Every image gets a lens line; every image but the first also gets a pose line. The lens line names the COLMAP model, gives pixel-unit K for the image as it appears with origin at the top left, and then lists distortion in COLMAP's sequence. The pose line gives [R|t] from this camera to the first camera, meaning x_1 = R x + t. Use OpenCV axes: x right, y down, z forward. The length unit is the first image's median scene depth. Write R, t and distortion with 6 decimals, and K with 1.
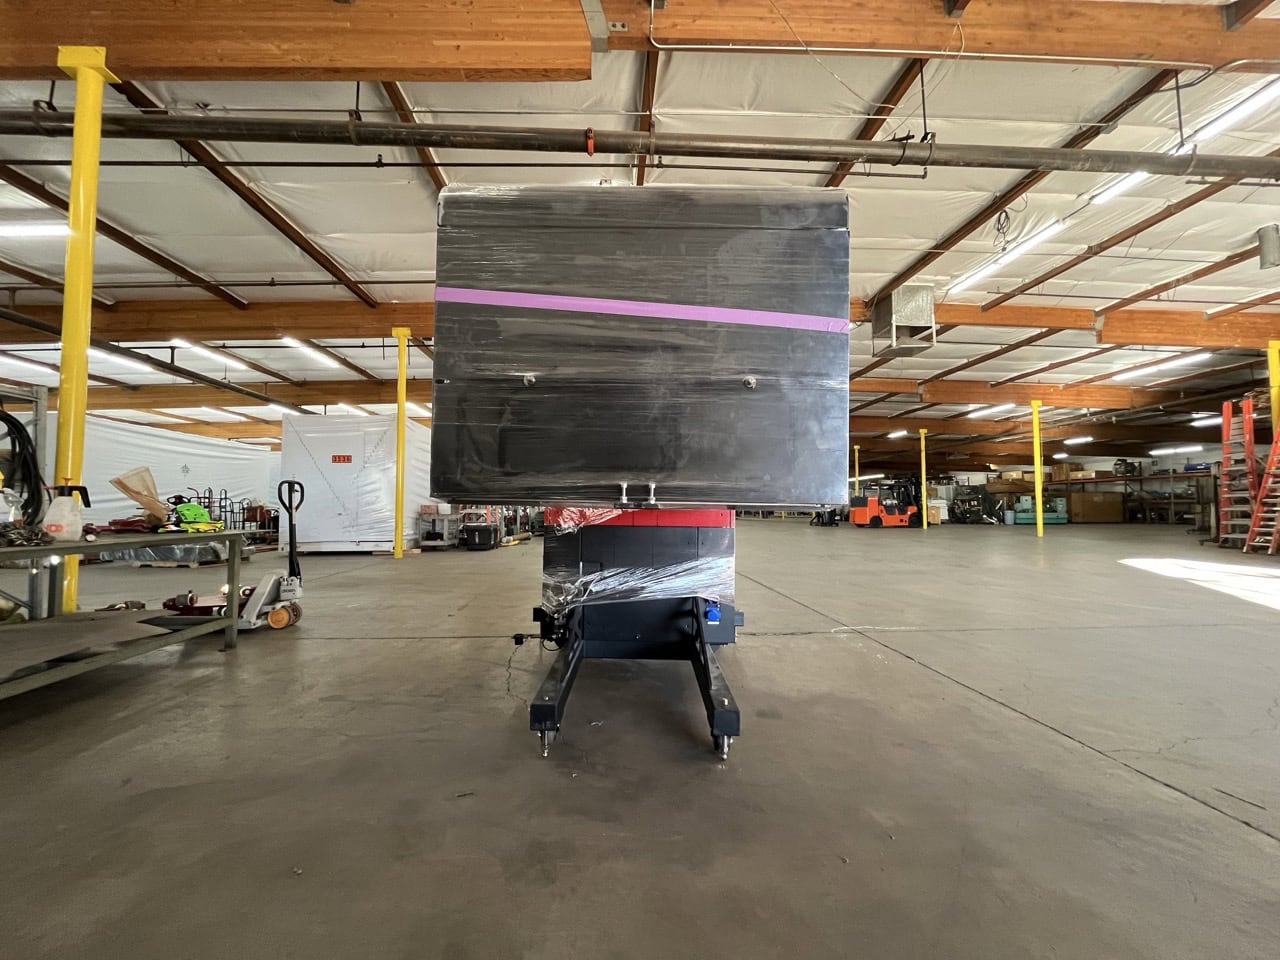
lens RADIAL K [[514.6, 0, 632.5], [0, 514.6, 484.7], [0, 0, 1]] dist [-0.000446, -0.000599]
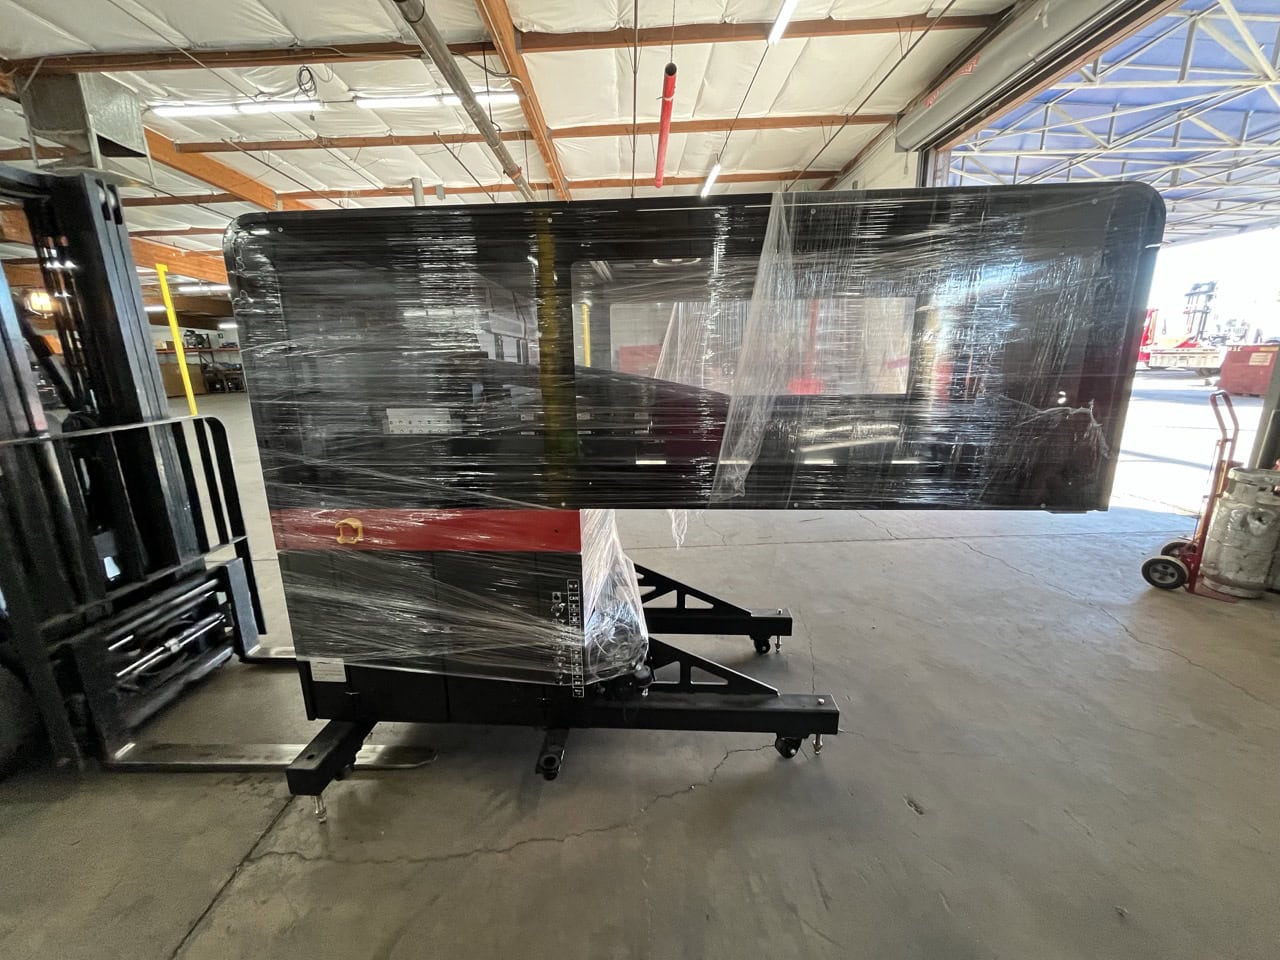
lens RADIAL K [[514.6, 0, 632.5], [0, 514.6, 484.7], [0, 0, 1]] dist [-0.000446, -0.000599]
pose [[0.042181, -0.245313, 0.968526, -0.194904], [-0.010536, 0.969226, 0.245949, -0.038961], [-0.999054, -0.020579, 0.038298, 0.256497]]
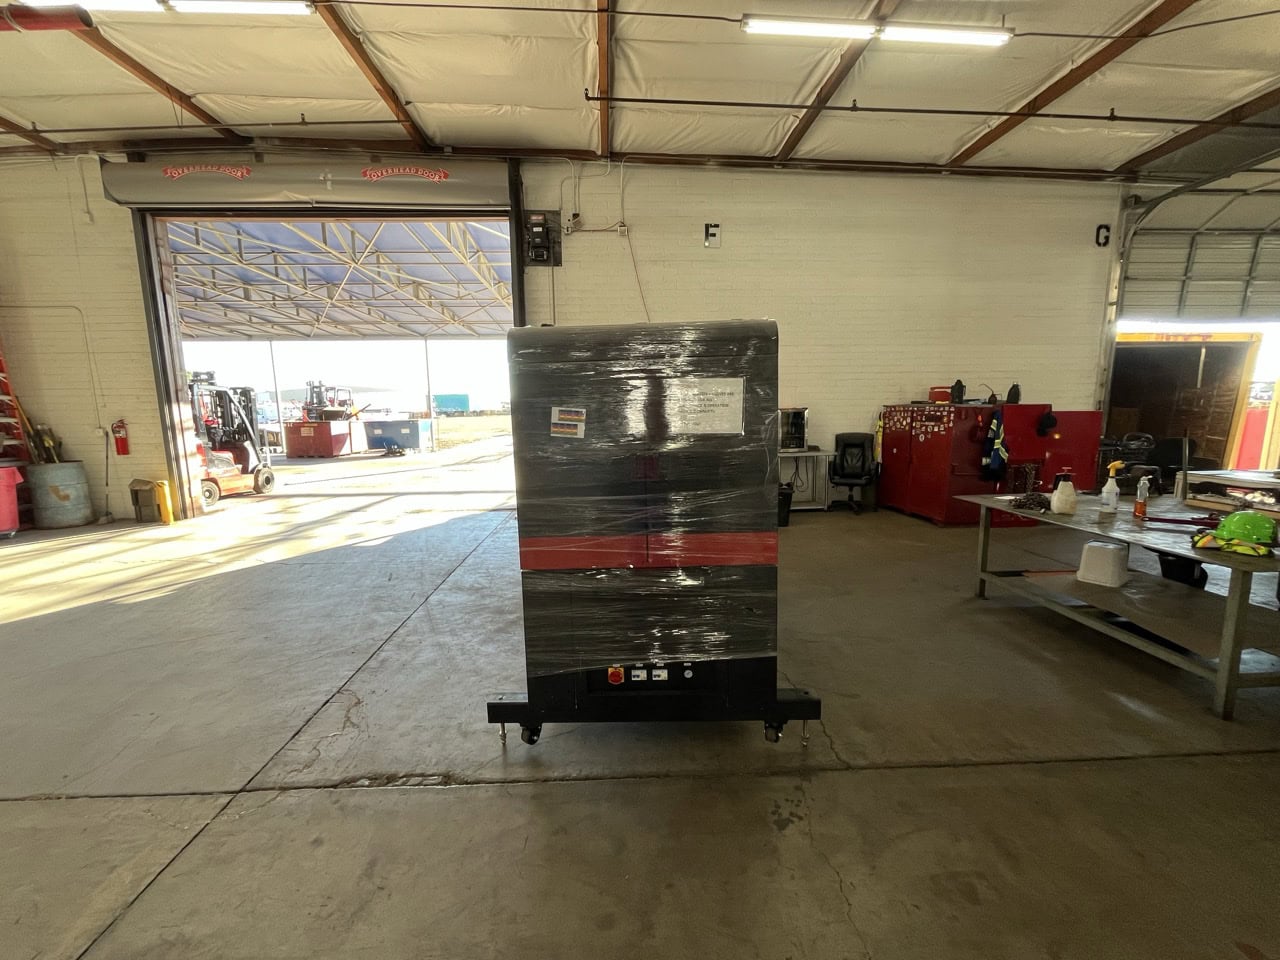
lens RADIAL K [[514.6, 0, 632.5], [0, 514.6, 484.7], [0, 0, 1]] dist [-0.000446, -0.000599]
pose [[-0.999790, 0.012960, 0.015879, 0.007662], [0.014565, 0.994313, 0.105493, -0.032423], [-0.014421, 0.105703, -0.994293, 0.579157]]
